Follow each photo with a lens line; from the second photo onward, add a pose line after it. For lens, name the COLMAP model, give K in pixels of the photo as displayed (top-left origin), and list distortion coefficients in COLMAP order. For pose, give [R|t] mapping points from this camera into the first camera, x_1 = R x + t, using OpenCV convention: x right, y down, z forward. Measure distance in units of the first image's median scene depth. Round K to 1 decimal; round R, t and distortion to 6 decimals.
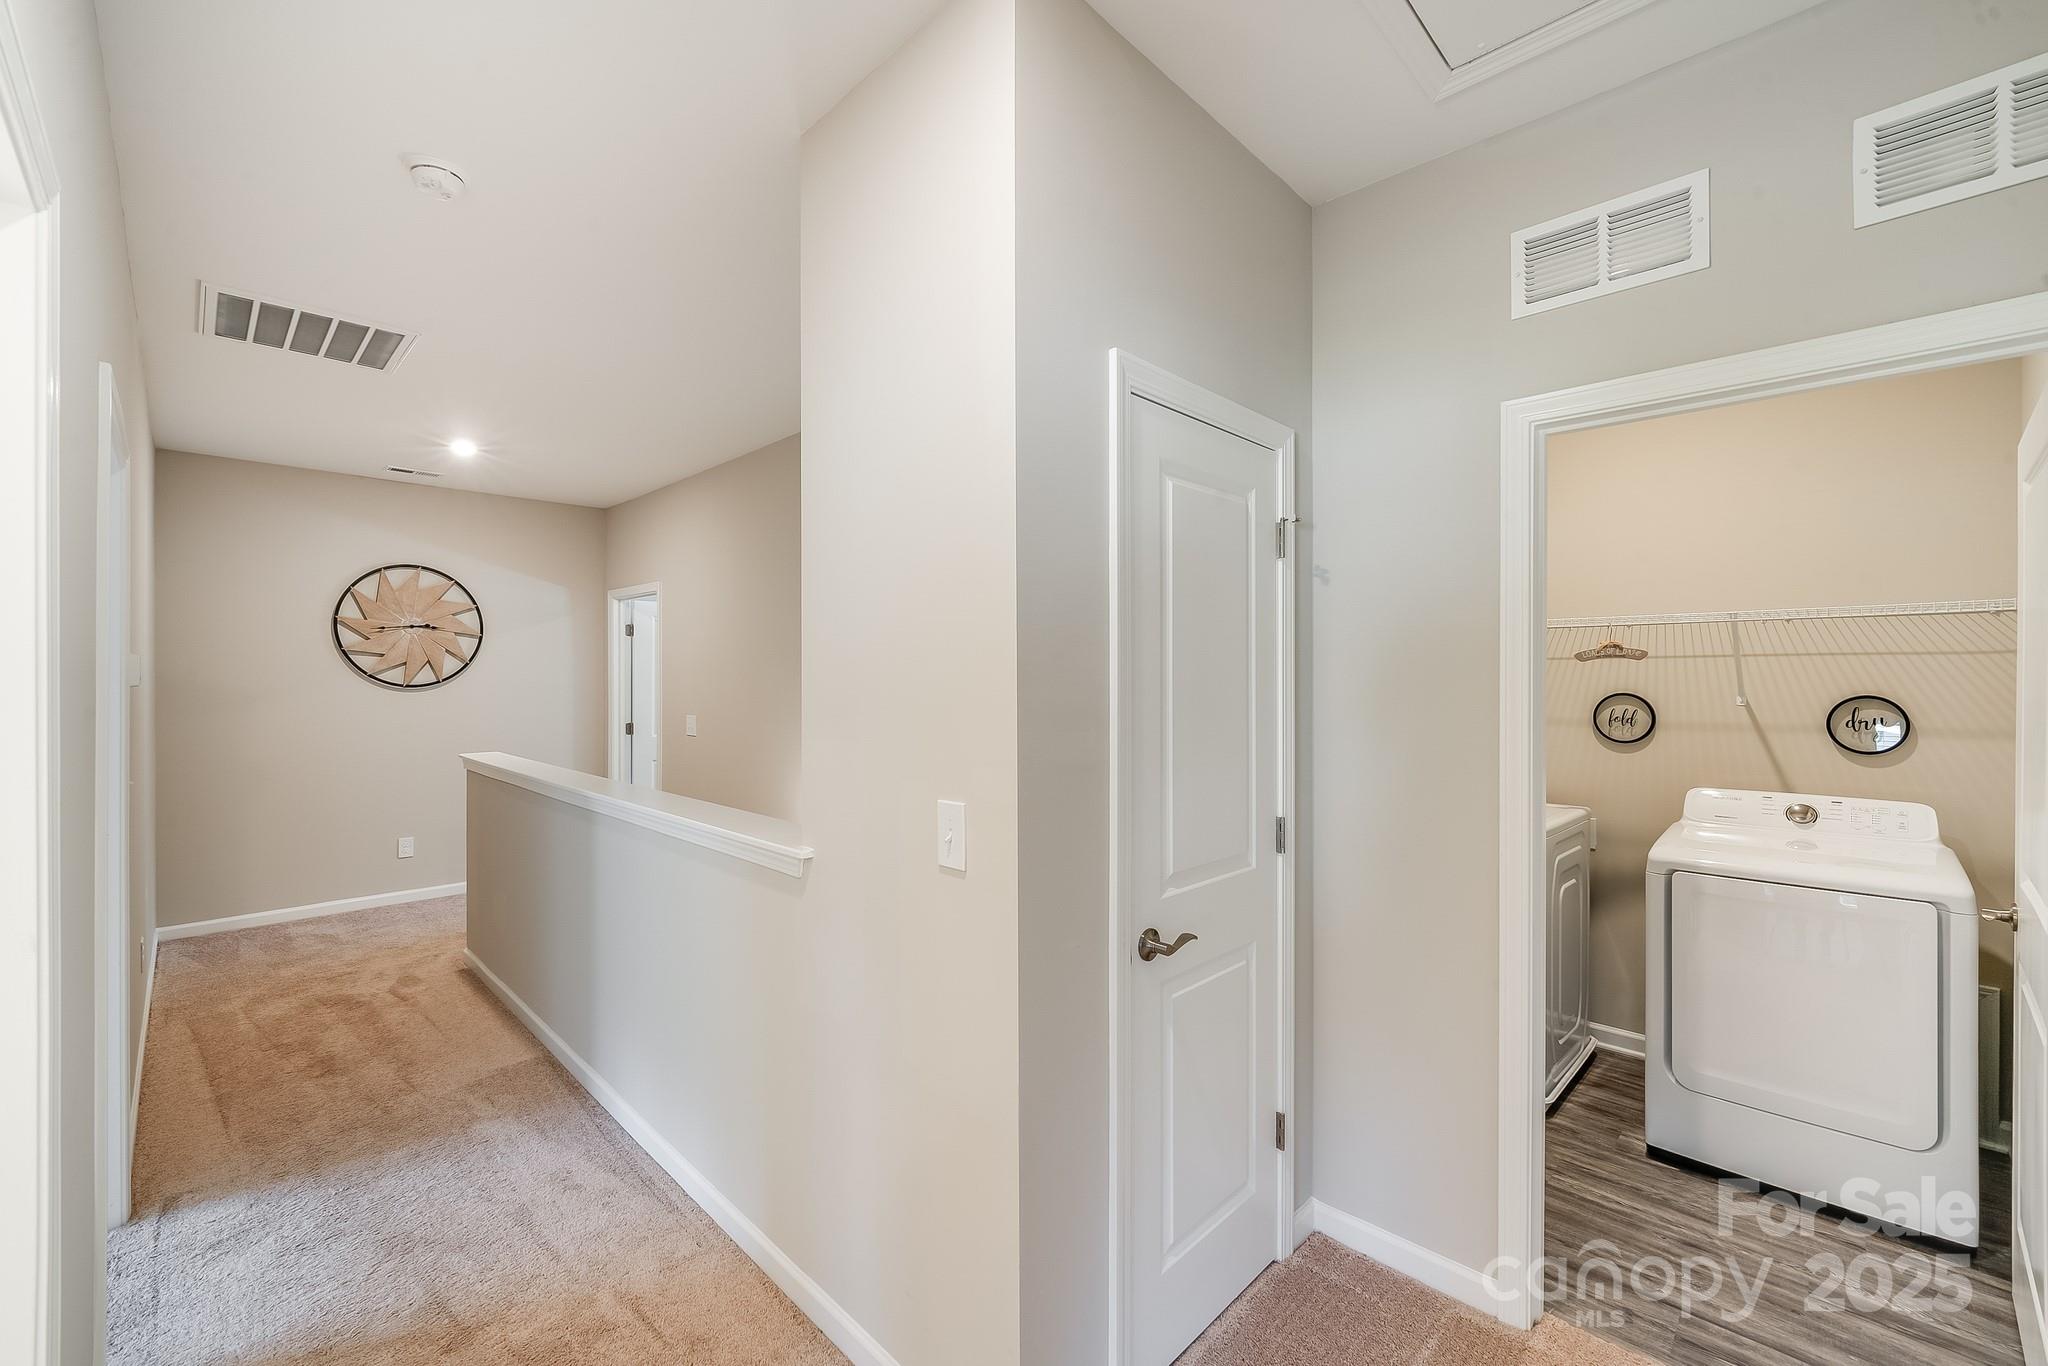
lens RADIAL K [[819.4, 0, 1017.9], [0, 819.4, 675.1], [0, 0, 1]] dist [-0.001464, 0.000048]
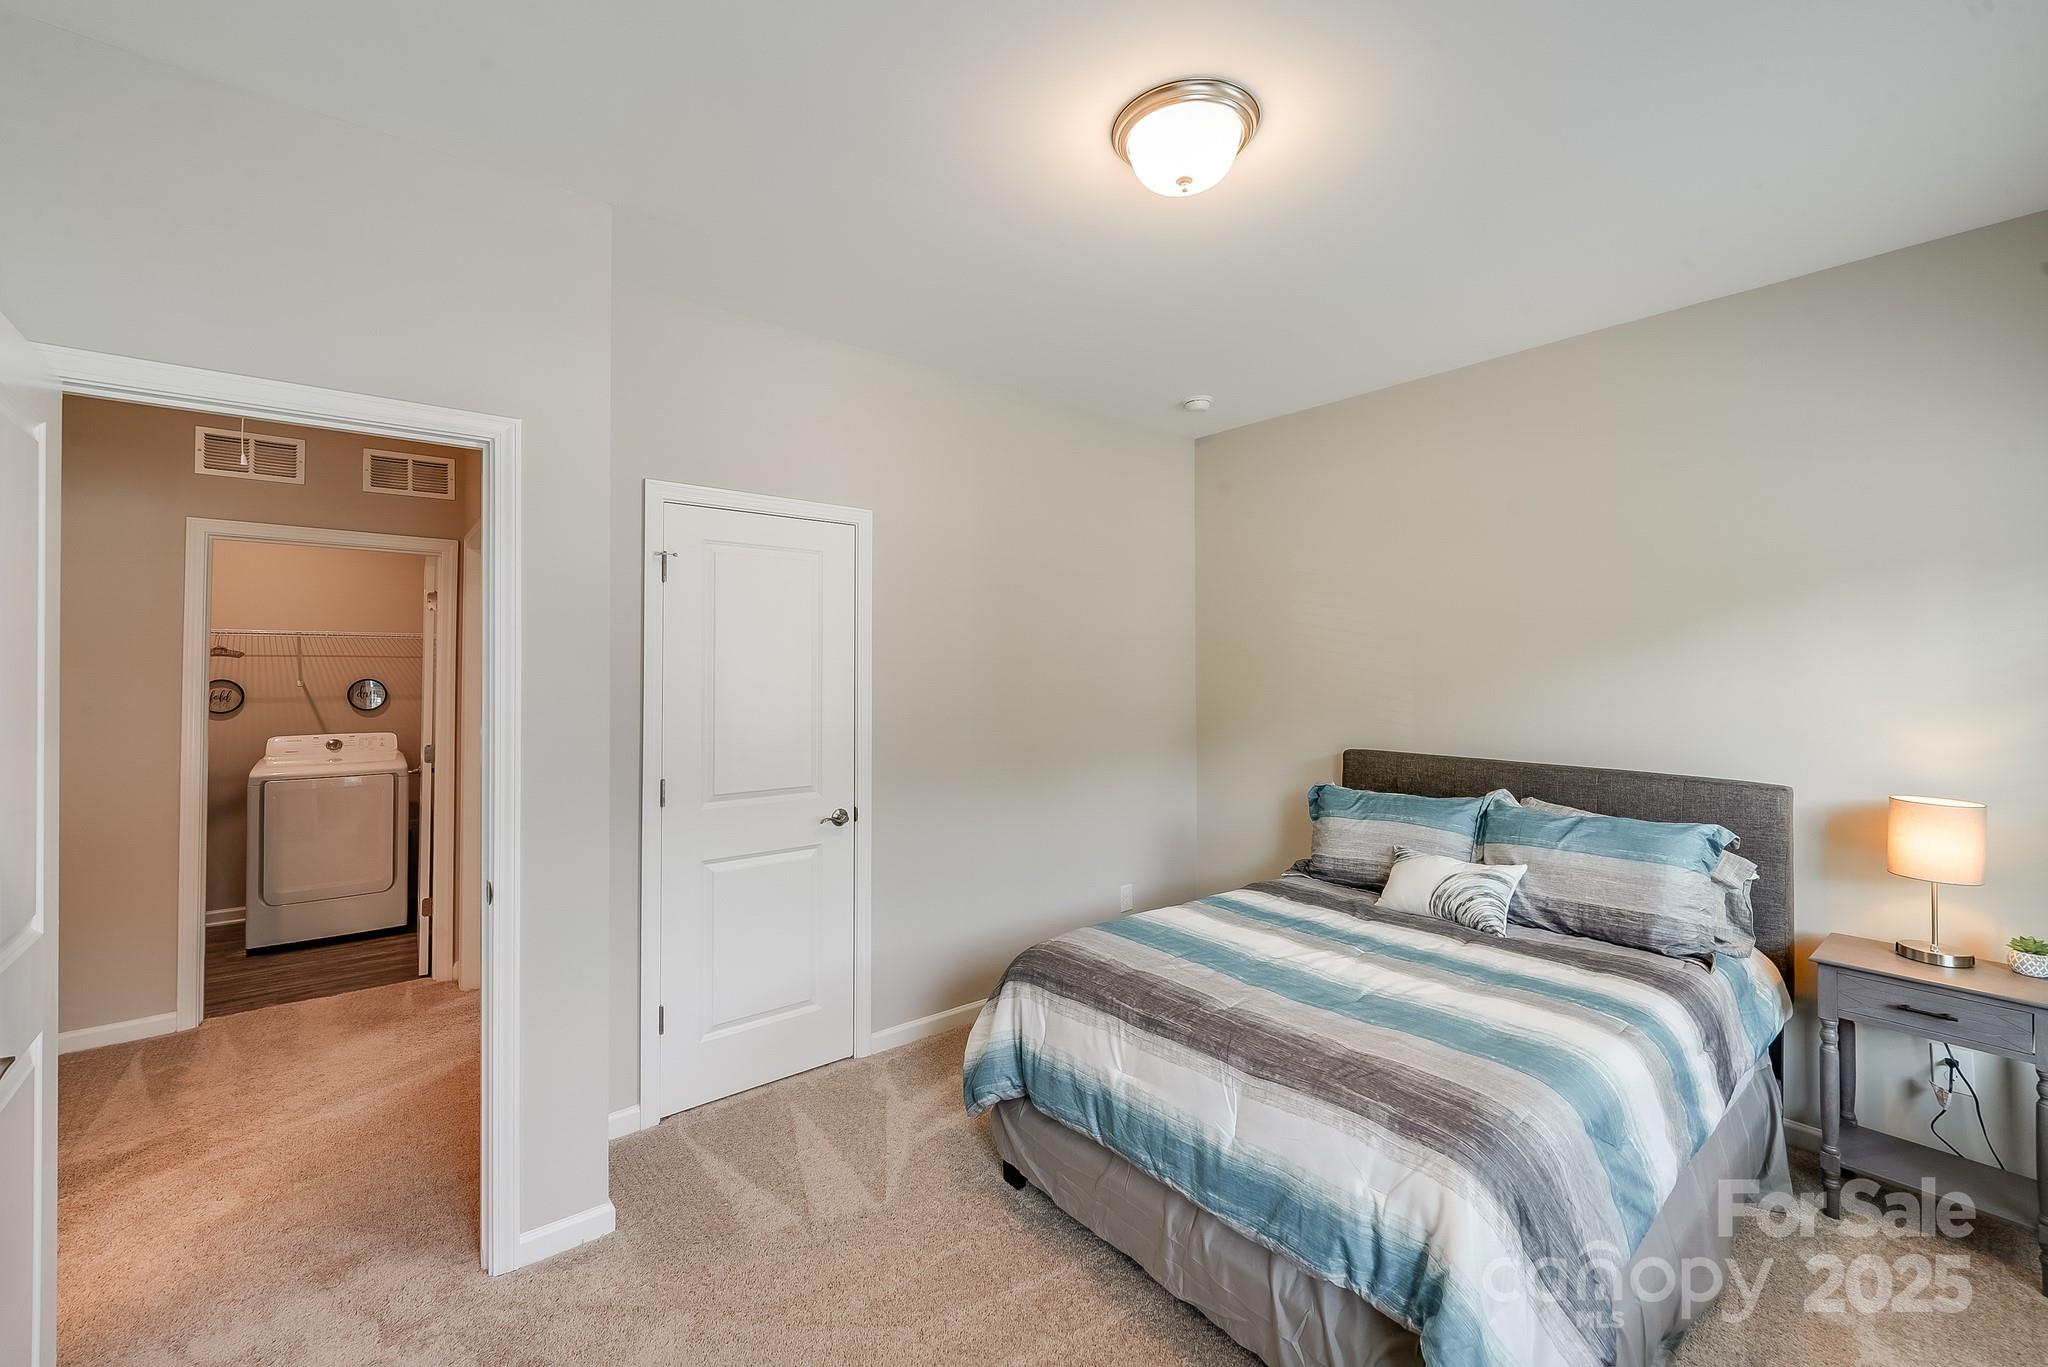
lens RADIAL K [[840.8, 0, 1026.0], [0, 840.8, 658.1], [0, 0, 1]] dist [-0.001481, -0.000091]
pose [[0.106085, 0.013550, 0.994265, -0.682373], [-0.001096, 0.999908, -0.013510, 0.001955], [-0.994356, 0.000343, 0.106090, -0.671964]]
